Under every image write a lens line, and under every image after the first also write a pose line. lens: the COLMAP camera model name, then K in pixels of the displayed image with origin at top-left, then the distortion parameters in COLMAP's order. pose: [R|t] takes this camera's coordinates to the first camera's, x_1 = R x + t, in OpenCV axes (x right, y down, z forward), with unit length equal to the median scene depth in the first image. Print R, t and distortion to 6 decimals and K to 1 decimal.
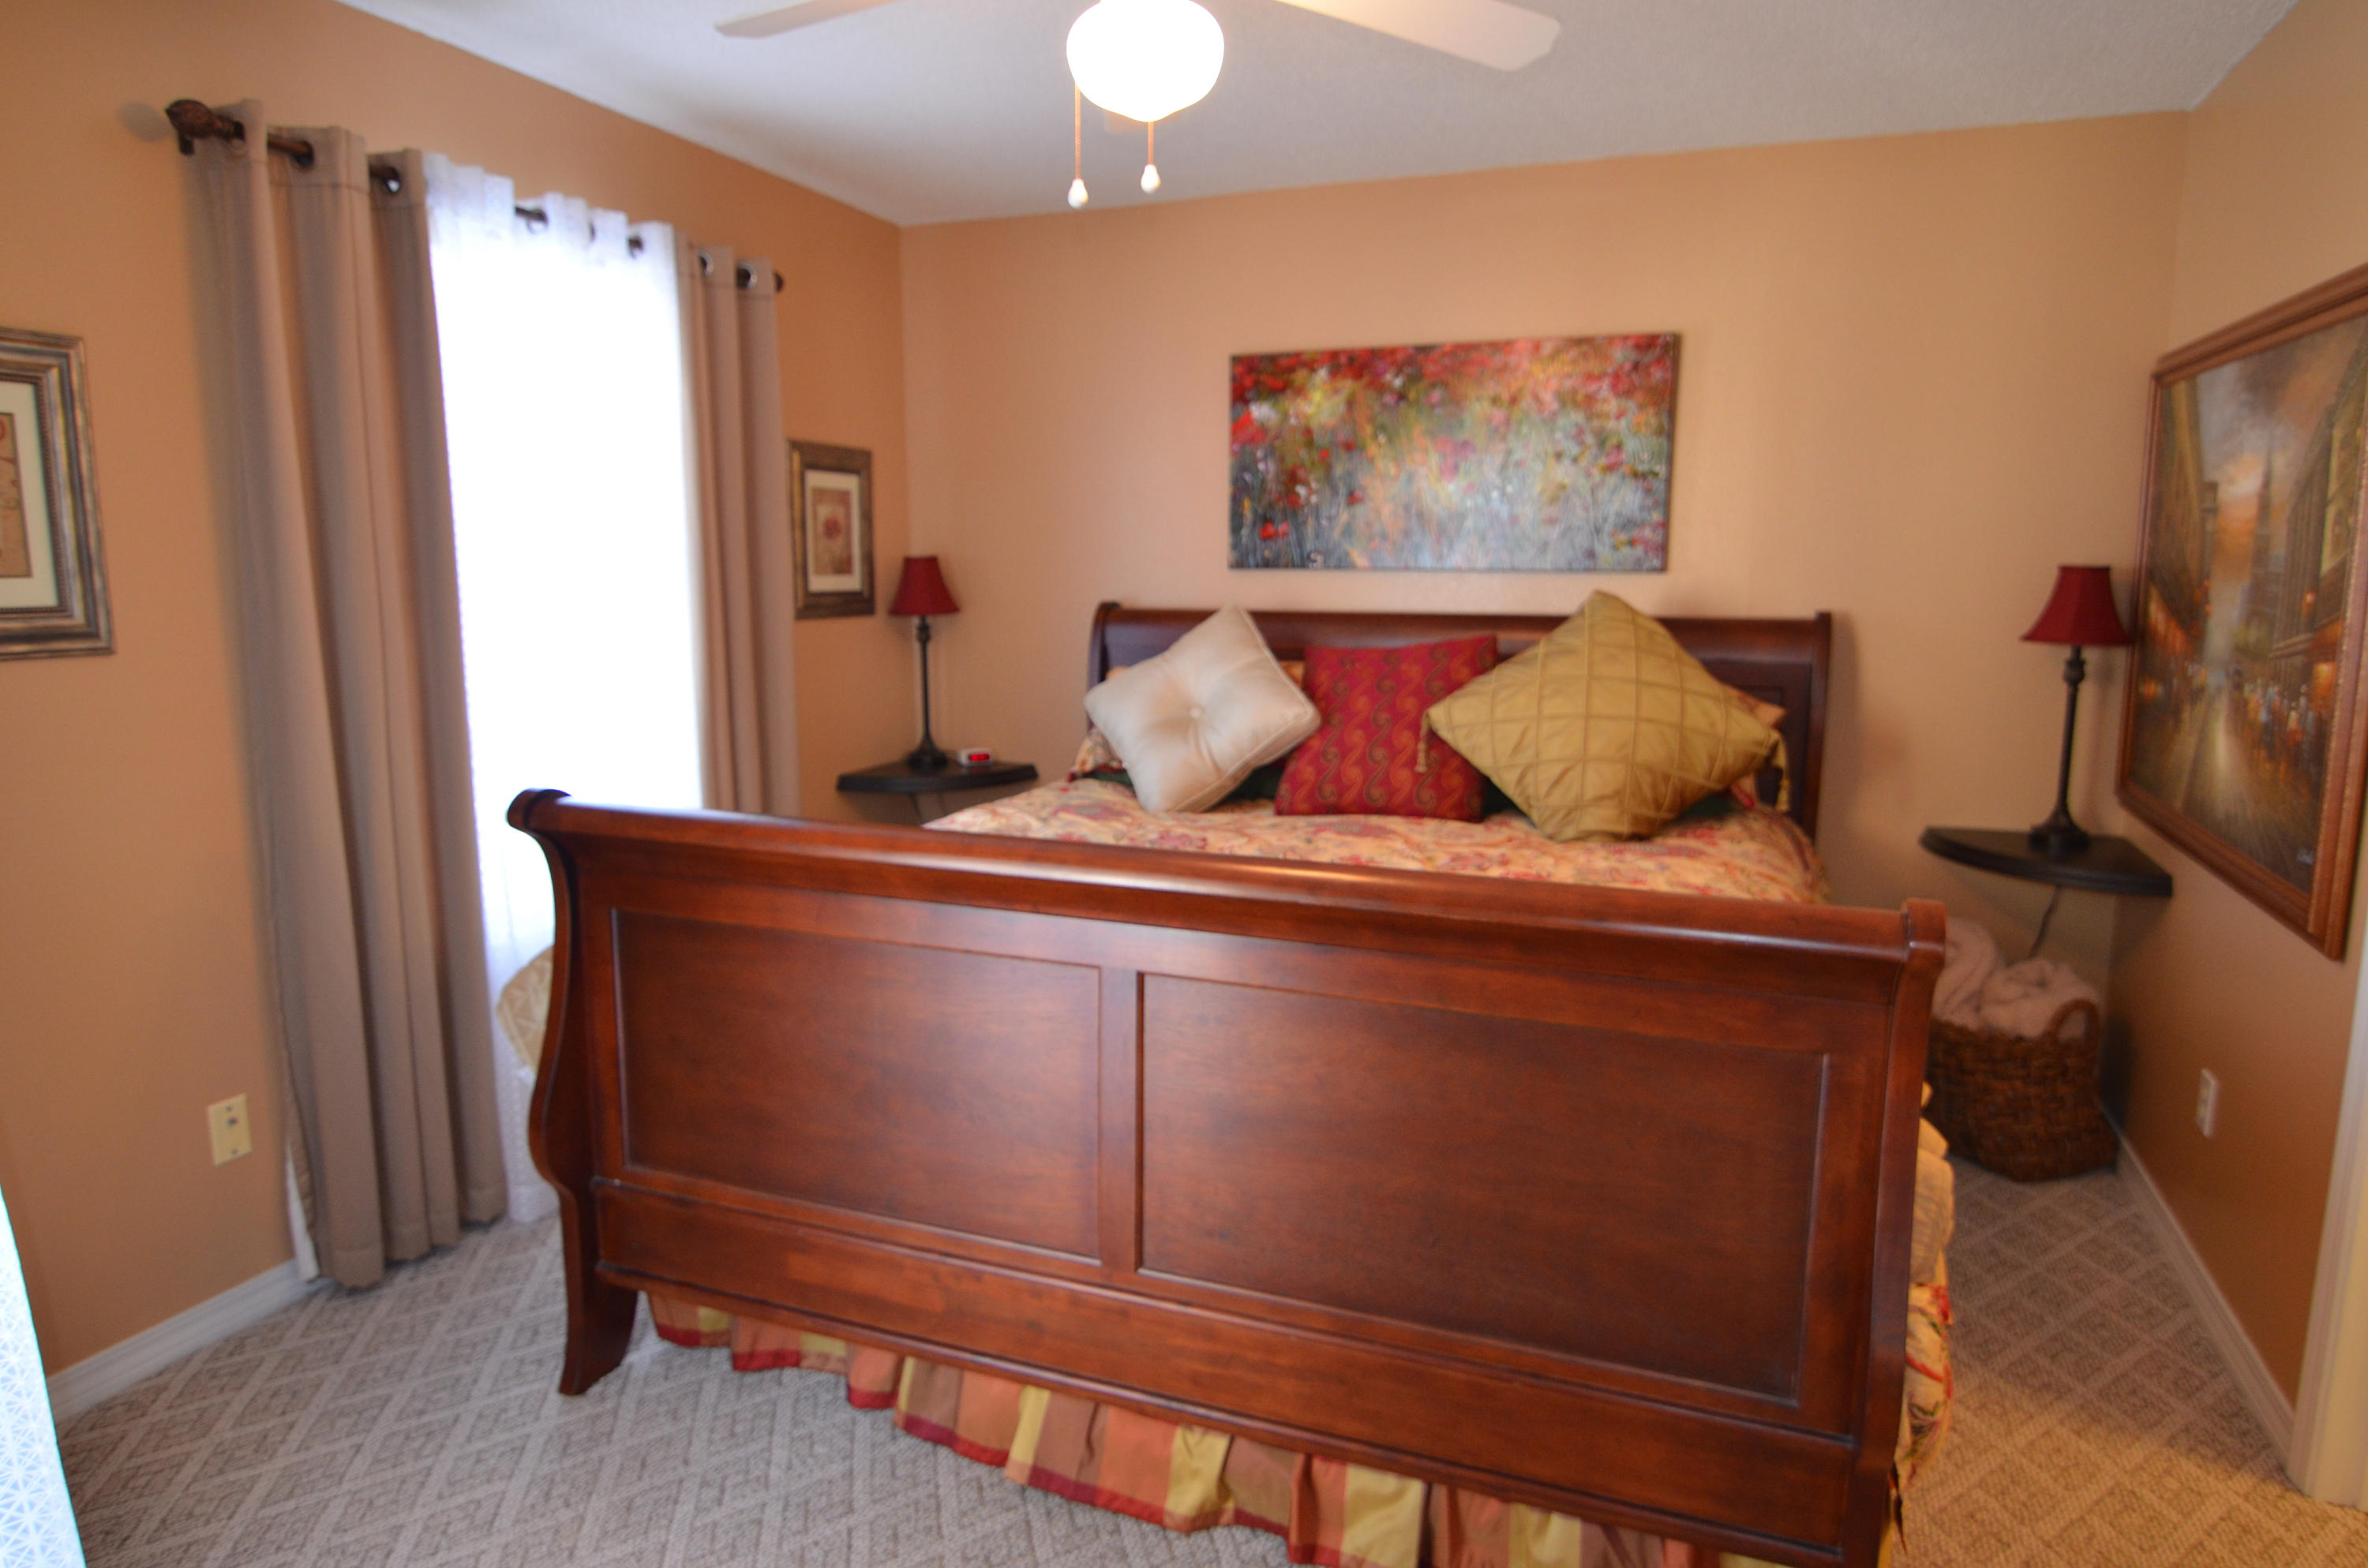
lens RADIAL K [[1371.8, 0, 1180.1], [0, 1371.8, 785.0], [0, 0, 1]] dist [-0.009617, -0.008573]
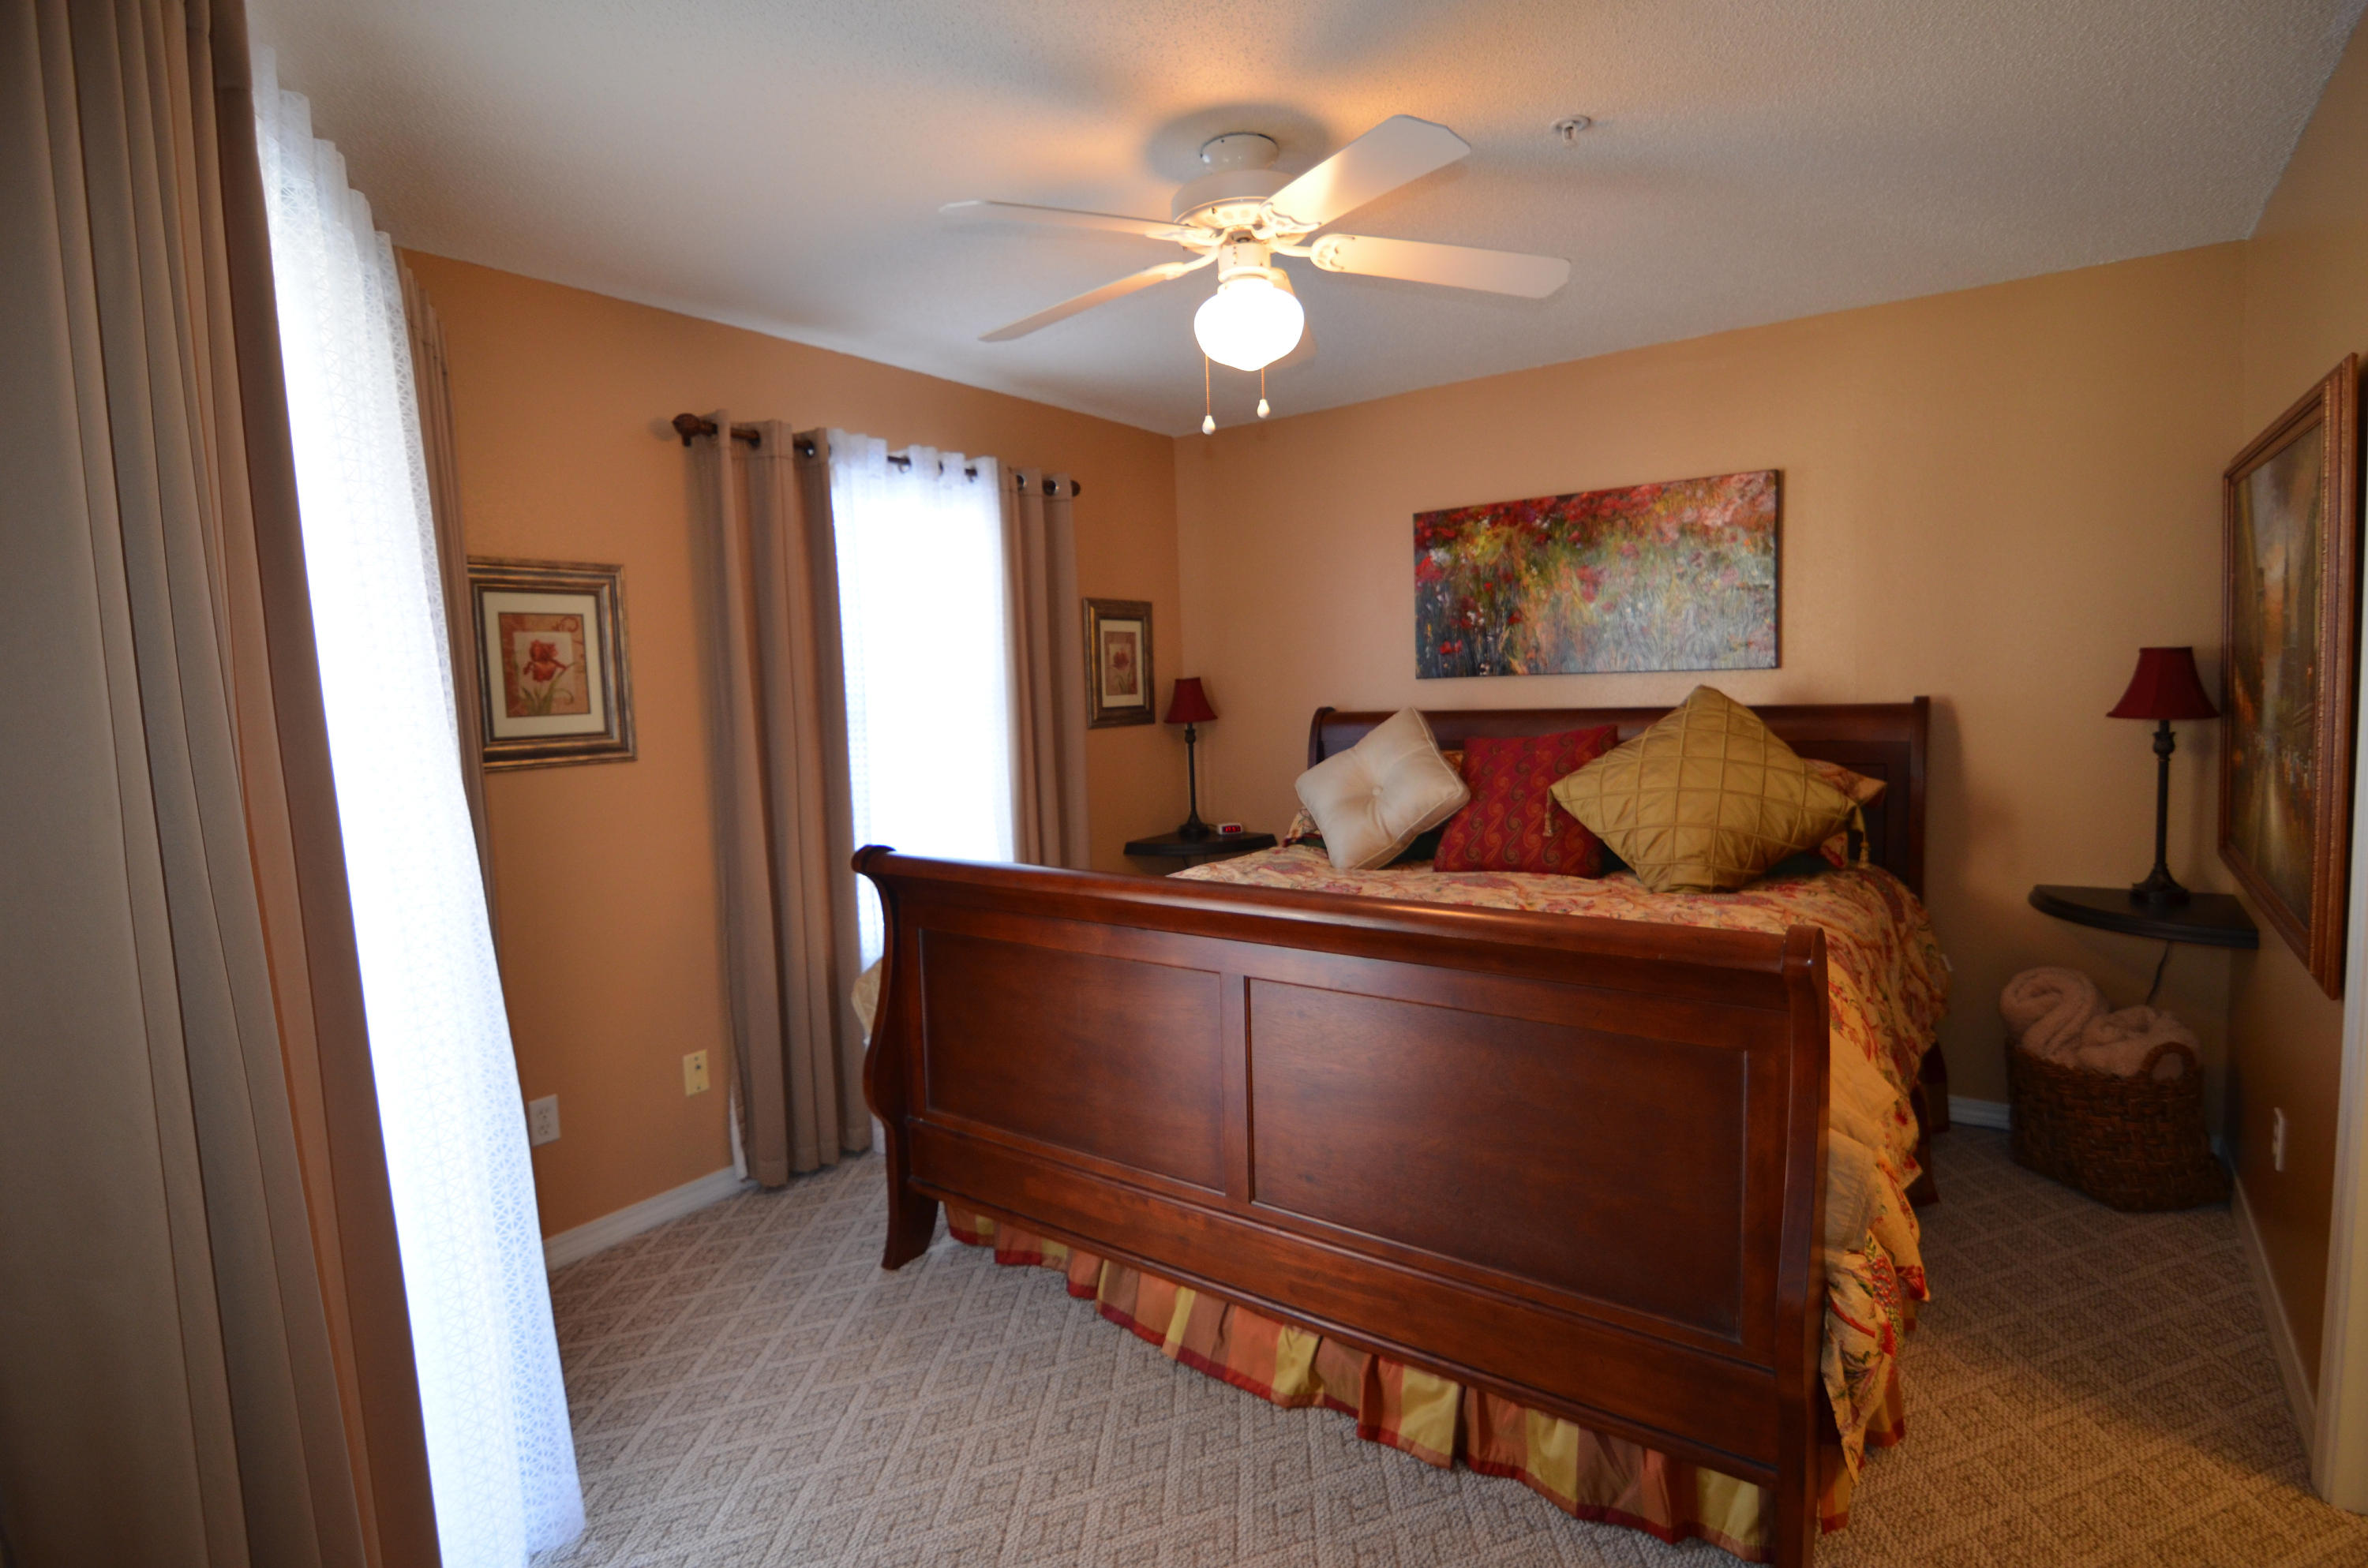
lens RADIAL K [[1131.0, 0, 1188.3], [0, 1131.0, 781.6], [0, 0, 1]] dist [-0.012430, -0.006952]
pose [[0.966041, -0.015049, -0.257949, 0.153700], [-0.002819, 0.997629, -0.068761, 0.014530], [0.258372, 0.067153, 0.963709, -0.085473]]
